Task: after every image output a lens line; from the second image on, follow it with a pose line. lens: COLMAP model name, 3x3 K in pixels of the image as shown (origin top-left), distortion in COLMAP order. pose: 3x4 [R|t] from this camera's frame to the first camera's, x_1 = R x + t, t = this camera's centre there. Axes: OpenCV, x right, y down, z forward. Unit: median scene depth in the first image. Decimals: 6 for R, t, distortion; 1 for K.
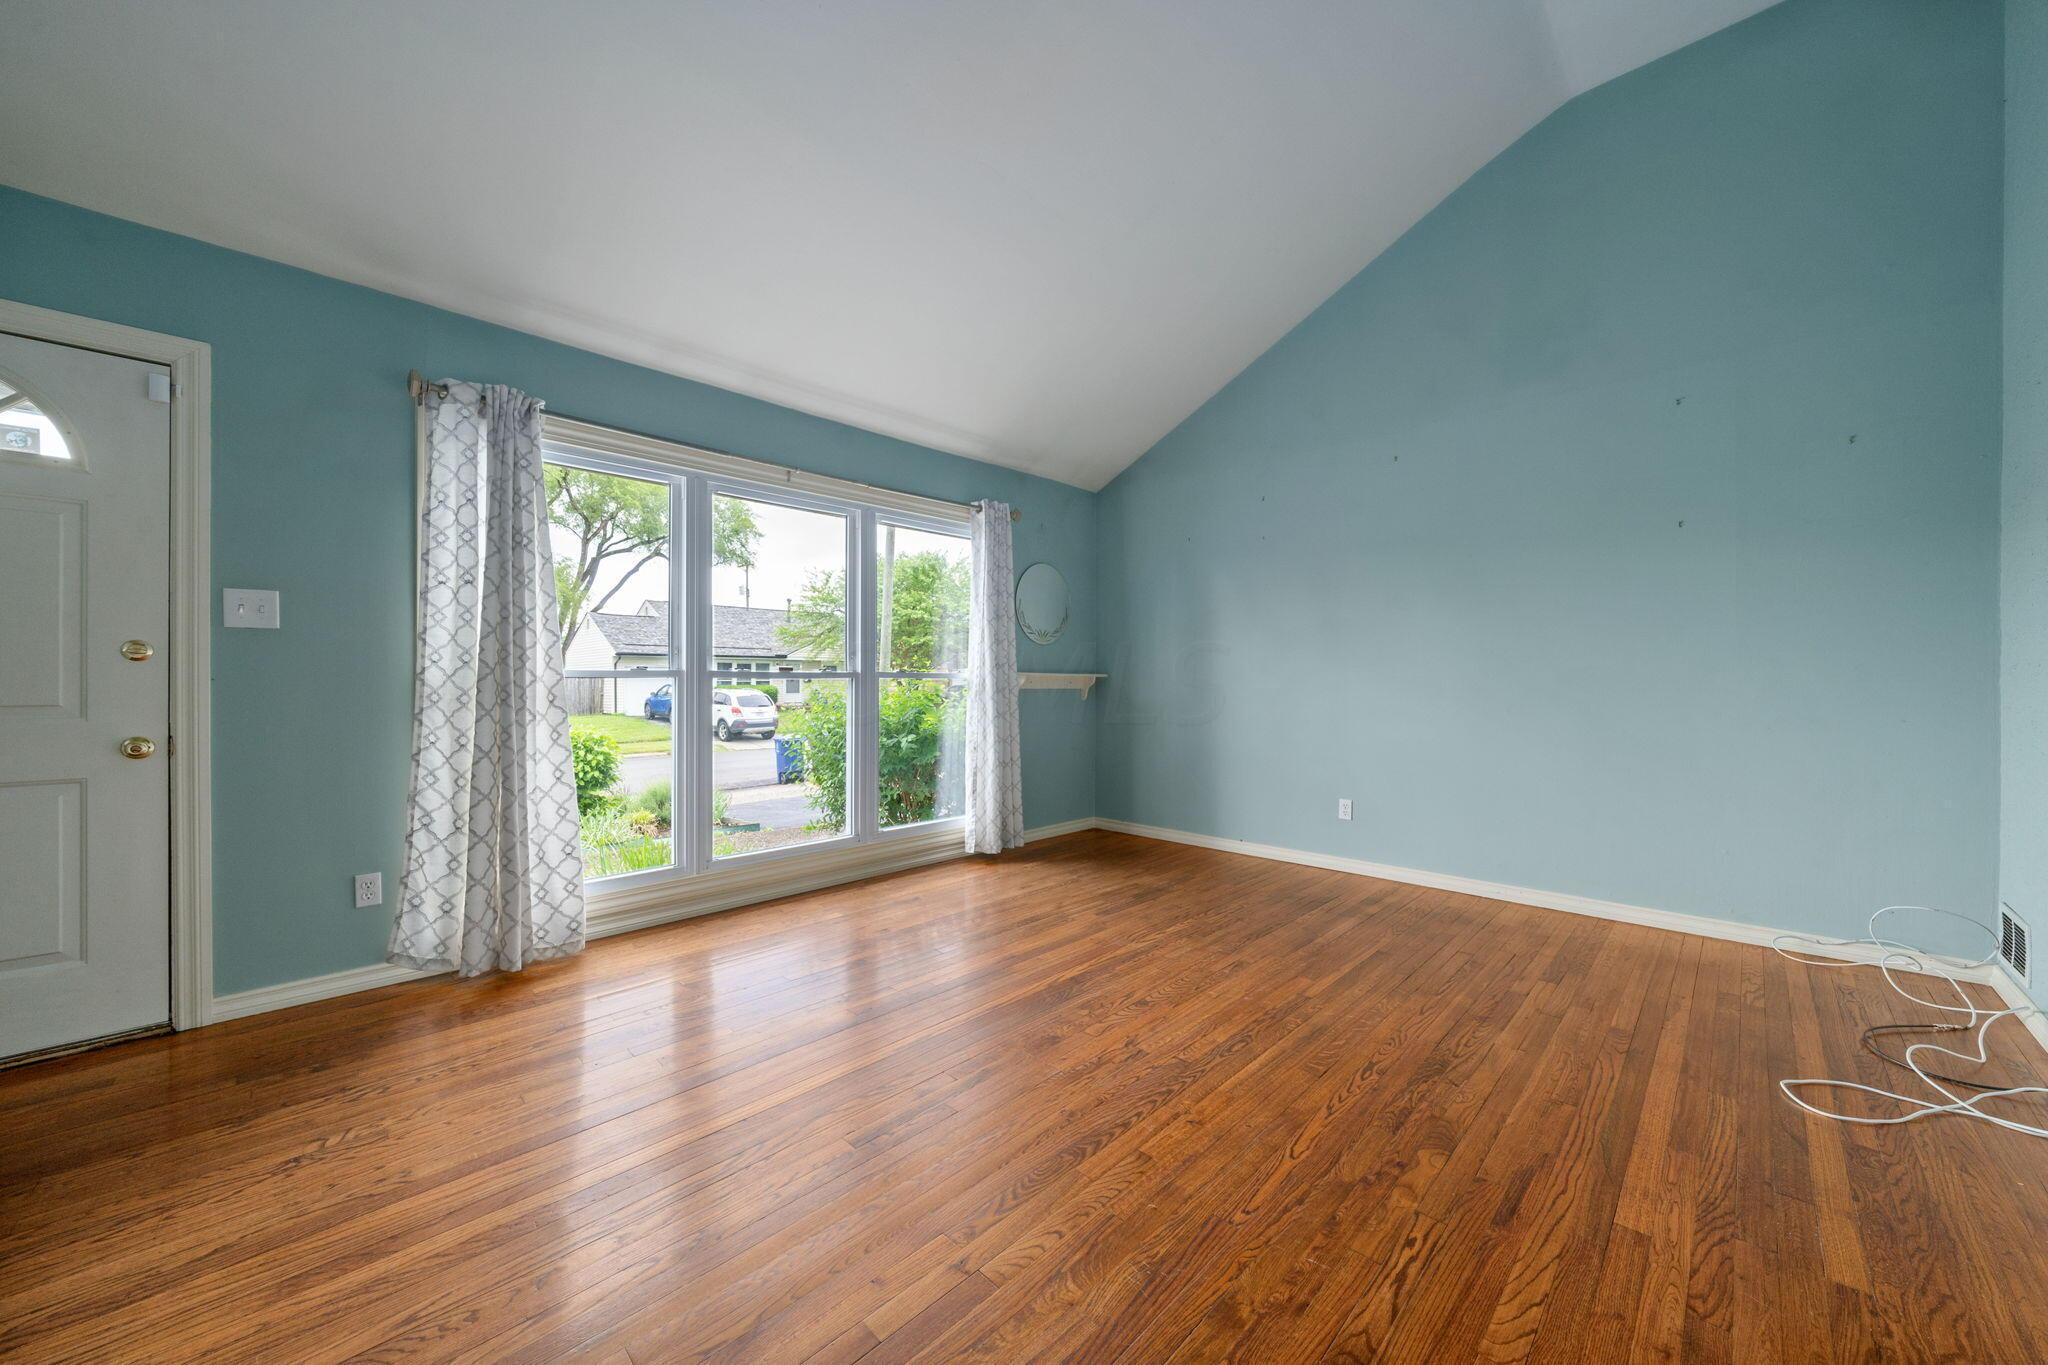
lens RADIAL K [[762.3, 0, 1024.0], [0, 762.3, 659.4], [0, 0, 1]] dist [-0.002587, -0.000310]
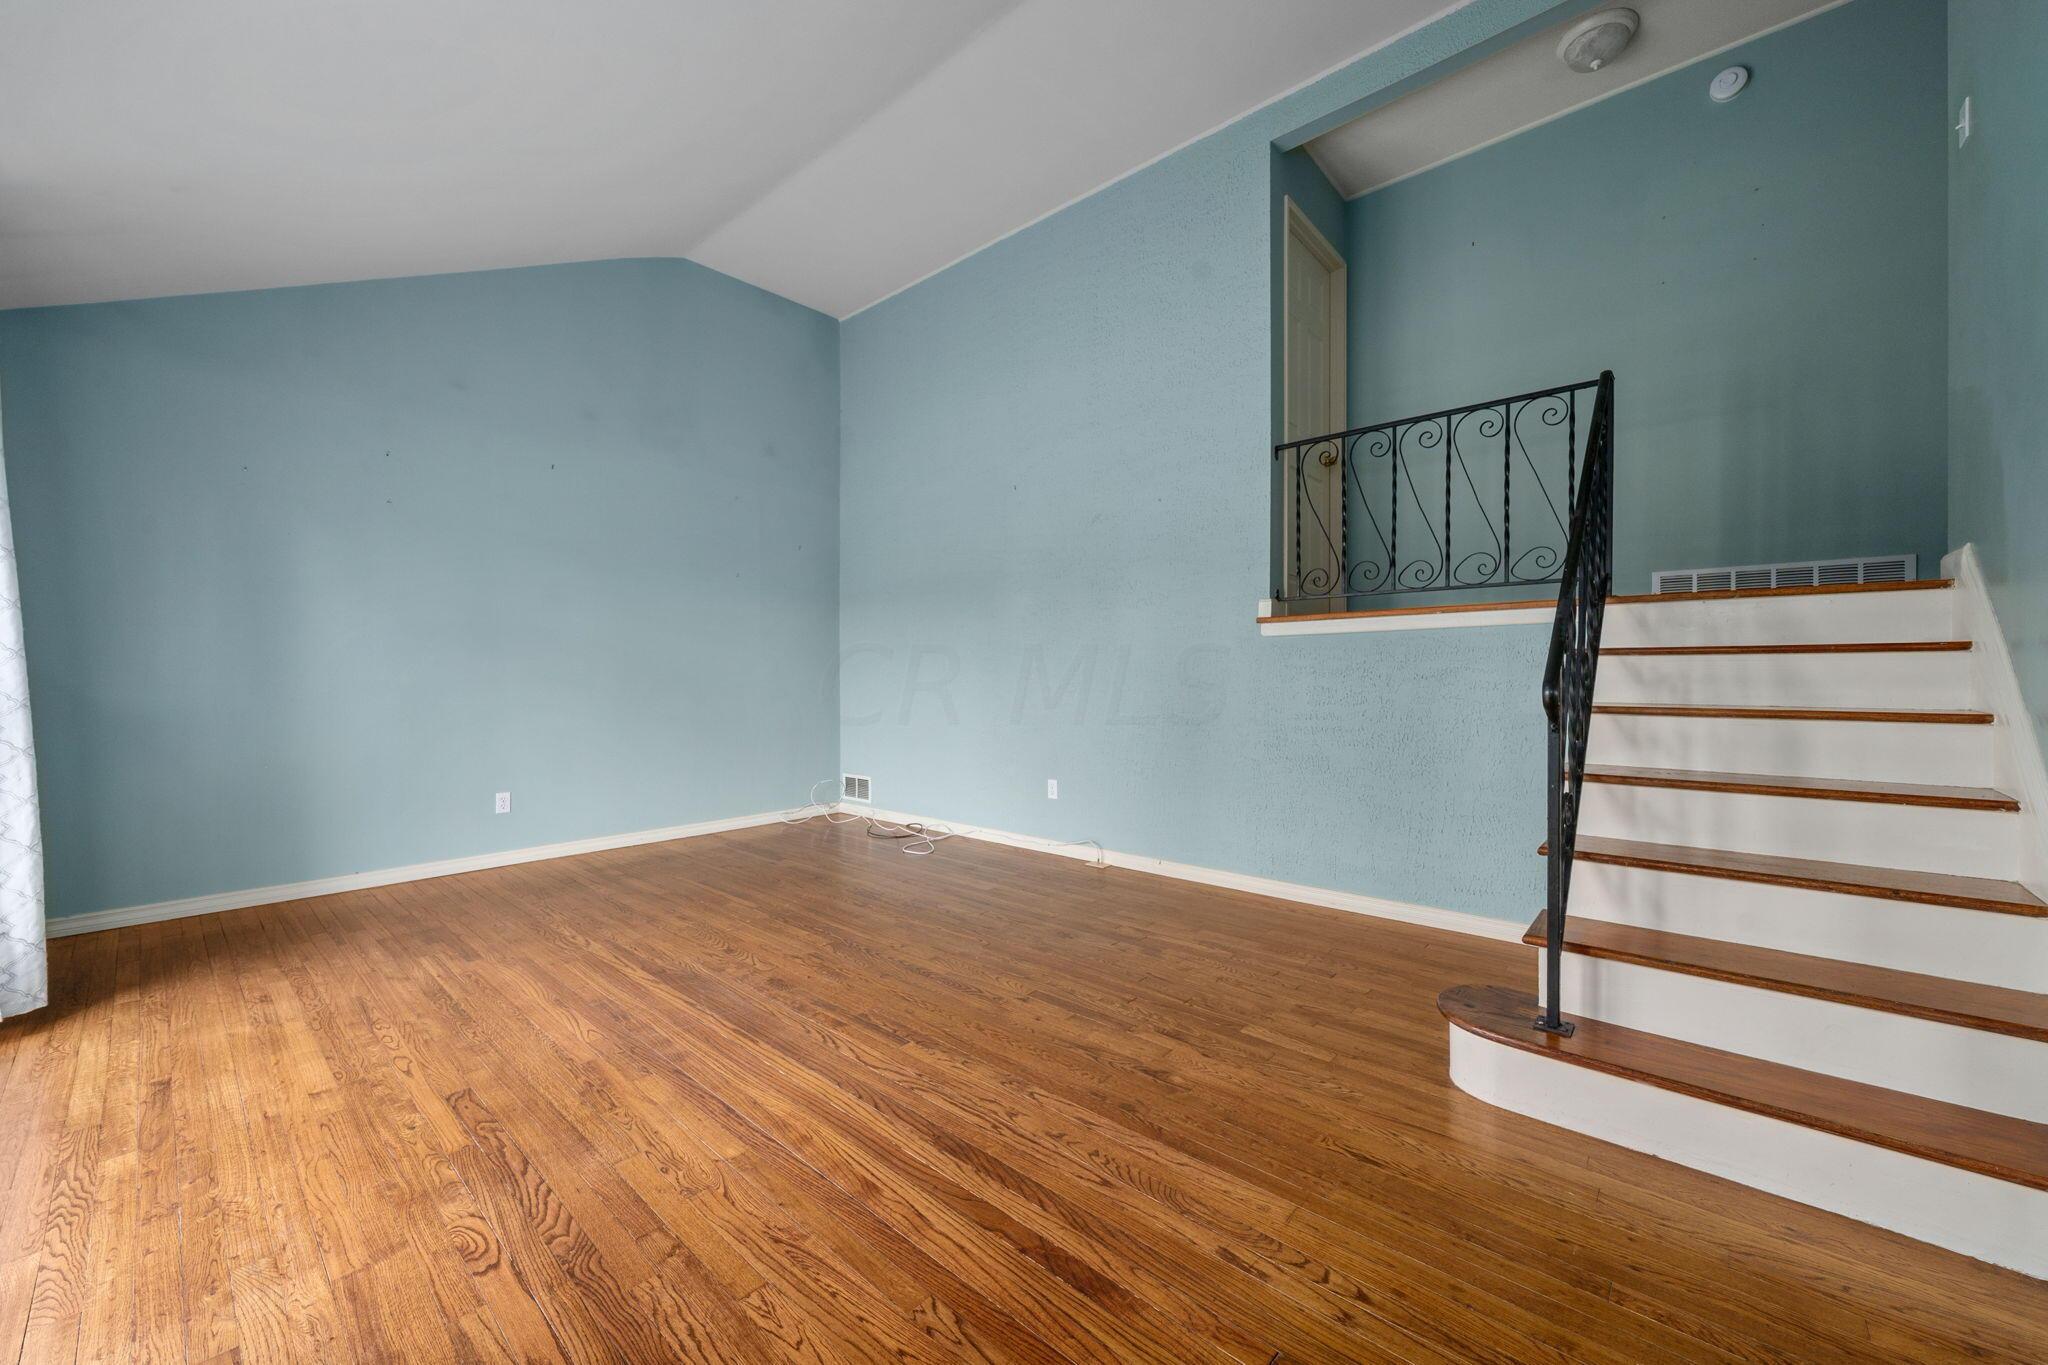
lens RADIAL K [[816.8, 0, 1029.6], [0, 816.8, 663.5], [0, 0, 1]] dist [-0.002834, -0.000397]
pose [[-0.101320, 0.010705, 0.994796, -1.133970], [-0.027334, 0.999535, -0.013540, 0.014970], [-0.994478, -0.028563, -0.100980, 0.676866]]
